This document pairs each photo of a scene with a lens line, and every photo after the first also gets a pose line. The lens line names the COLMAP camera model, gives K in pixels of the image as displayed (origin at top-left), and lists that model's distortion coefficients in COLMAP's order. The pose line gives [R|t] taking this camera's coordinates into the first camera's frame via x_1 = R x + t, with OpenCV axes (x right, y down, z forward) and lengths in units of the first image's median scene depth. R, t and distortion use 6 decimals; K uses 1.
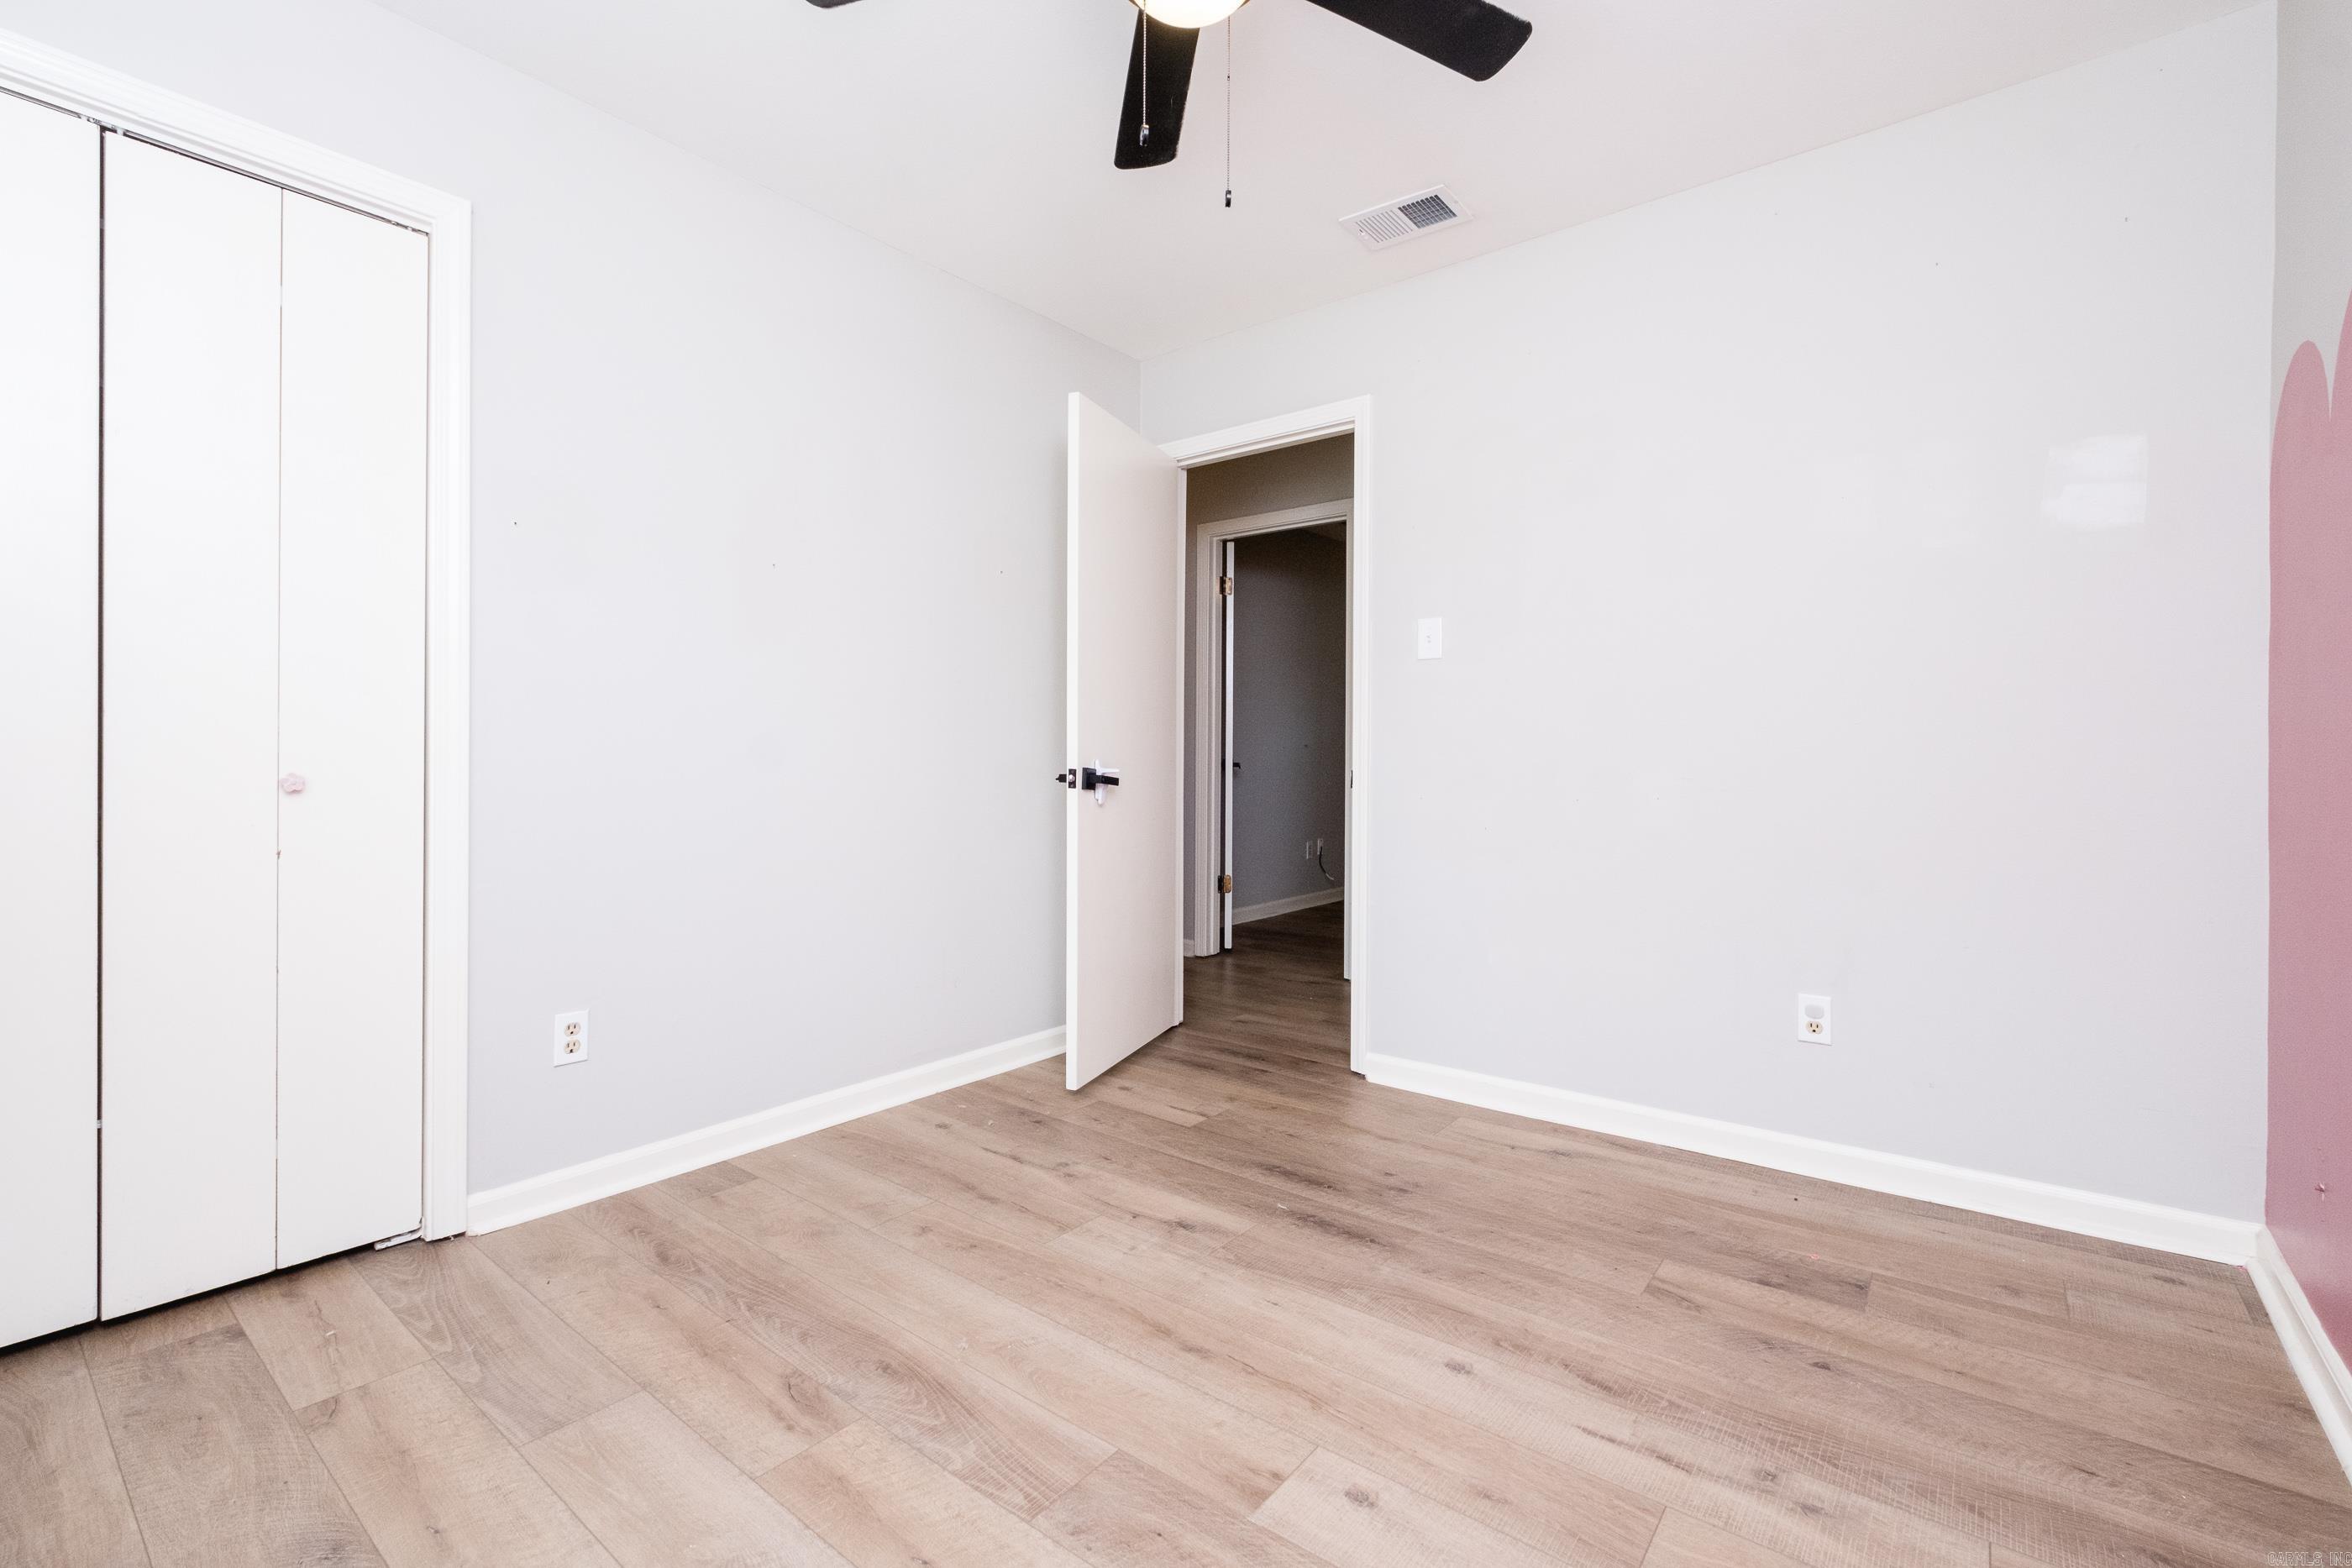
lens RADIAL K [[1055.2, 0, 1211.1], [0, 1055.2, 781.5], [0, 0, 1]] dist [0.014724, -0.012607]
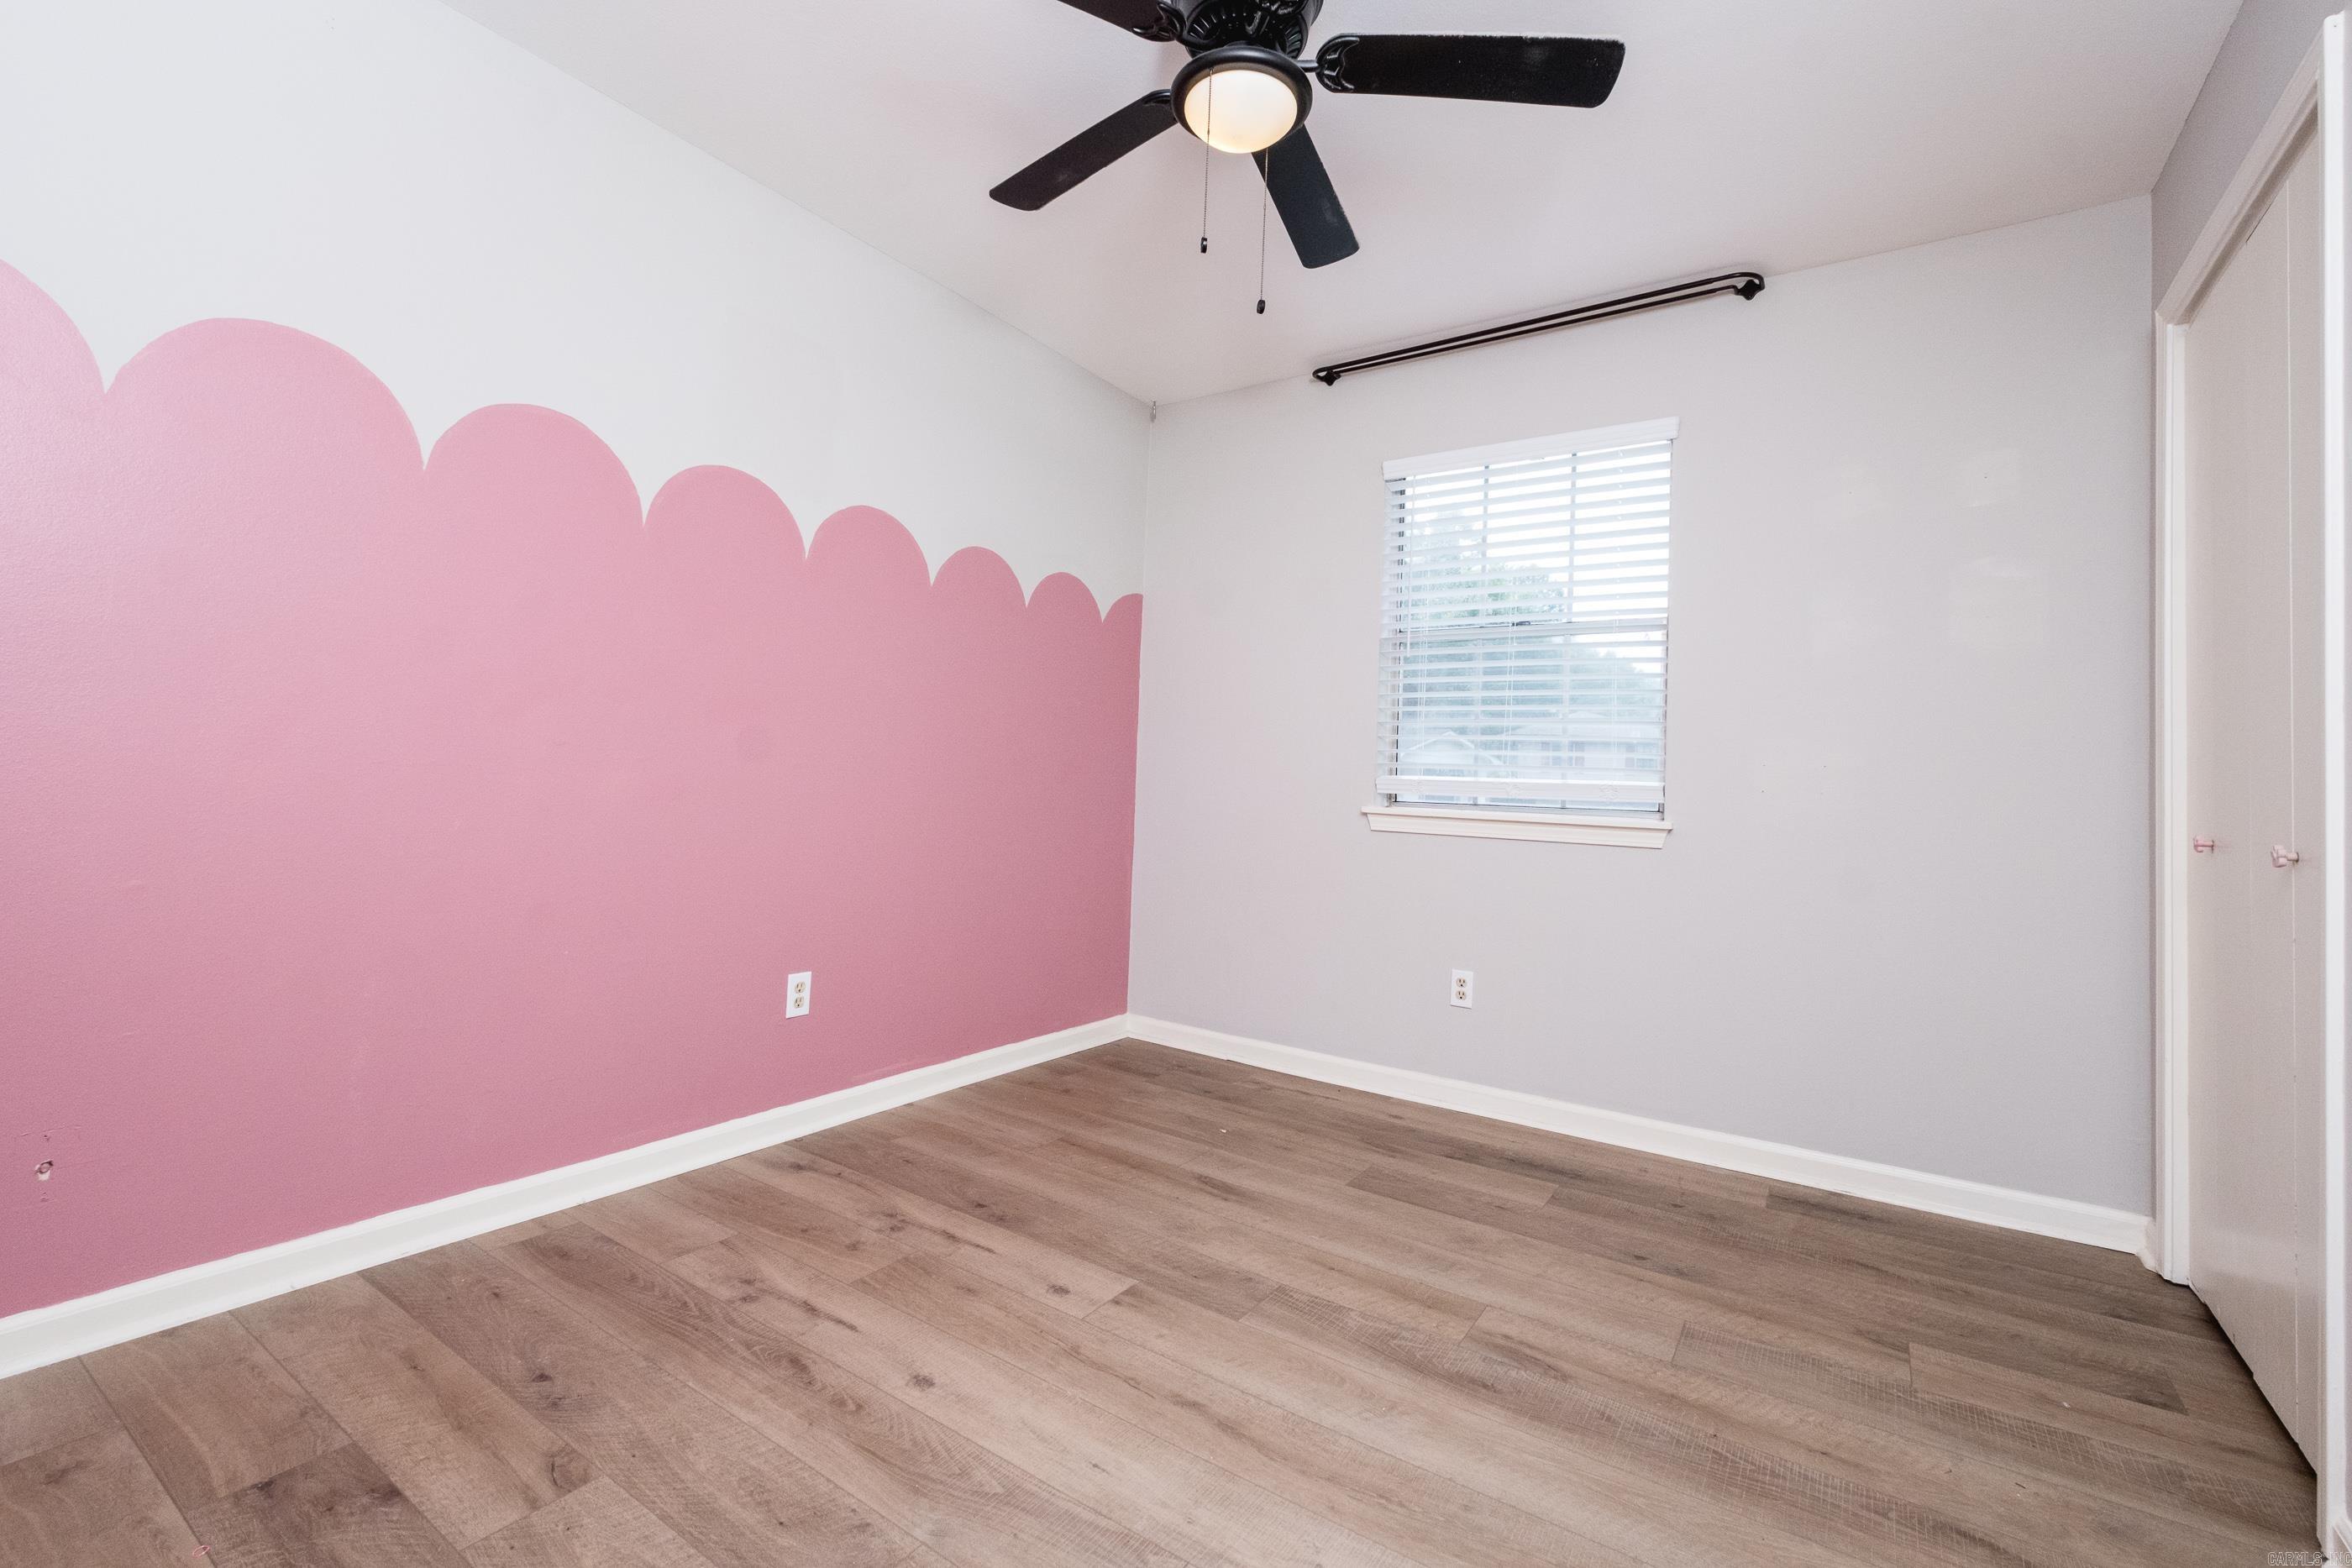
lens RADIAL K [[1016.7, 0, 1187.6], [0, 1016.7, 792.2], [0, 0, 1]] dist [0.012968, -0.010112]
pose [[-0.997063, -0.044187, -0.062553, 0.069611], [-0.046356, 0.998358, 0.033665, -0.042956], [0.060963, 0.036466, -0.997474, 1.951552]]
